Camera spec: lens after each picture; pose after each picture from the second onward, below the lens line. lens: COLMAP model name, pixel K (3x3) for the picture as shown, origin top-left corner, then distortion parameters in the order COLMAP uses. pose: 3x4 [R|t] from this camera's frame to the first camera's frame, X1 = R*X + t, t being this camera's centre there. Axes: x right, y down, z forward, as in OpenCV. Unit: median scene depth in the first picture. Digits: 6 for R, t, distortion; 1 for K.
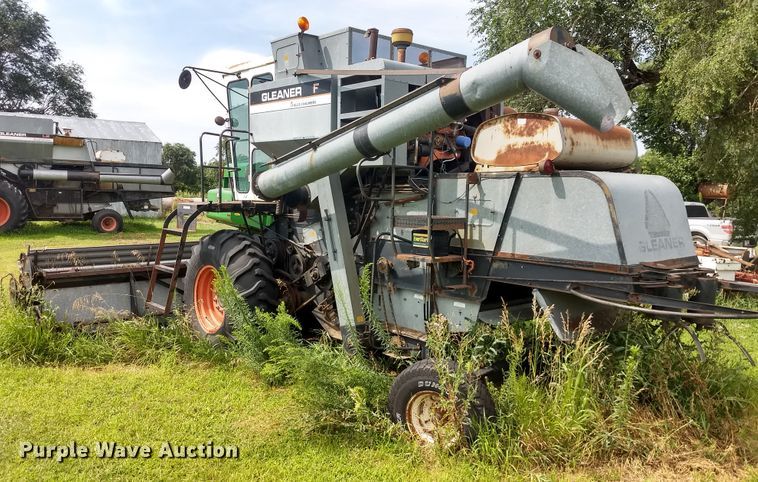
lens RADIAL K [[585.2, 0, 361.4], [0, 585.2, 228.6], [0, 0, 1]] dist [0.285393, -0.489273]
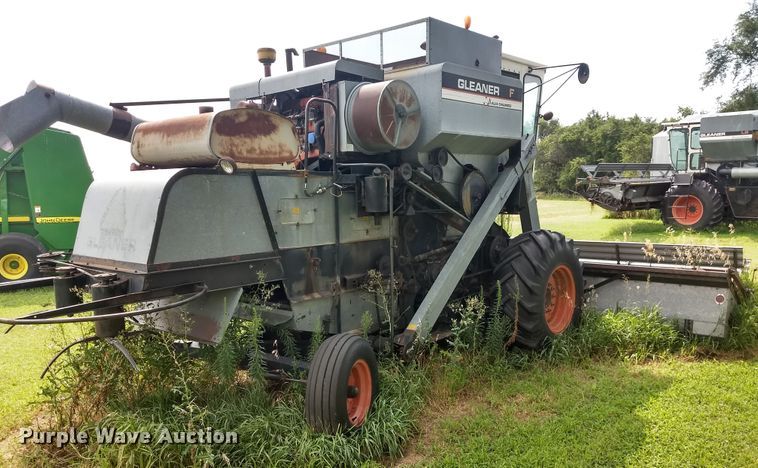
lens RADIAL K [[576.3, 0, 374.8], [0, 576.3, 246.3], [0, 0, 1]] dist [0.179419, -0.000808]
pose [[-0.133248, -0.116030, 0.984267, -1.056833], [0.094630, 0.987096, 0.129175, -0.112601], [-0.986555, 0.110353, -0.120549, 1.301832]]
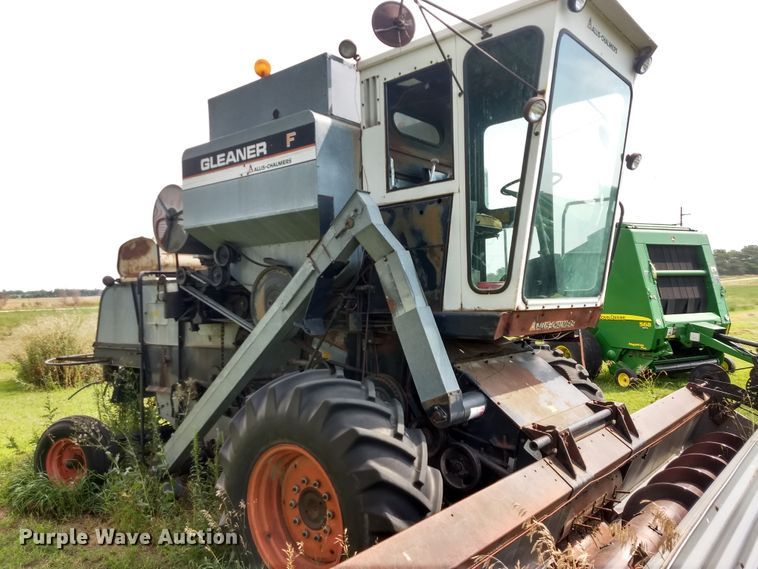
lens RADIAL K [[583.4, 0, 378.1], [0, 583.4, 284.9], [0, 0, 1]] dist [0.194721, -0.330246]
pose [[0.984397, -0.042750, 0.170690, -0.092377], [0.060224, 0.993309, -0.098541, -0.000256], [-0.165335, 0.107283, 0.980385, 0.313749]]
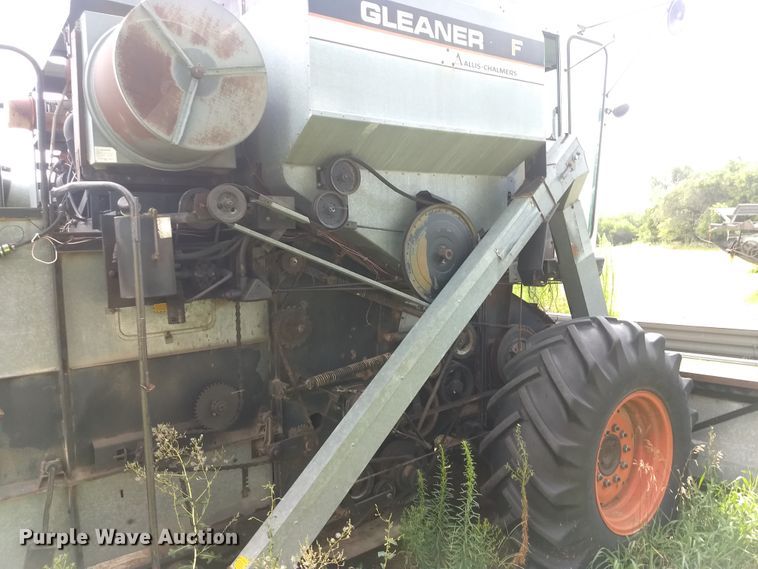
lens RADIAL K [[570.0, 0, 378.9], [0, 570.0, 282.6], [0, 0, 1]] dist [0.106632, -0.137279]
pose [[0.067941, -0.082570, 0.994267, -0.585232], [0.125206, 0.989396, 0.073610, -0.071934], [-0.989802, 0.119487, 0.077559, 1.023694]]
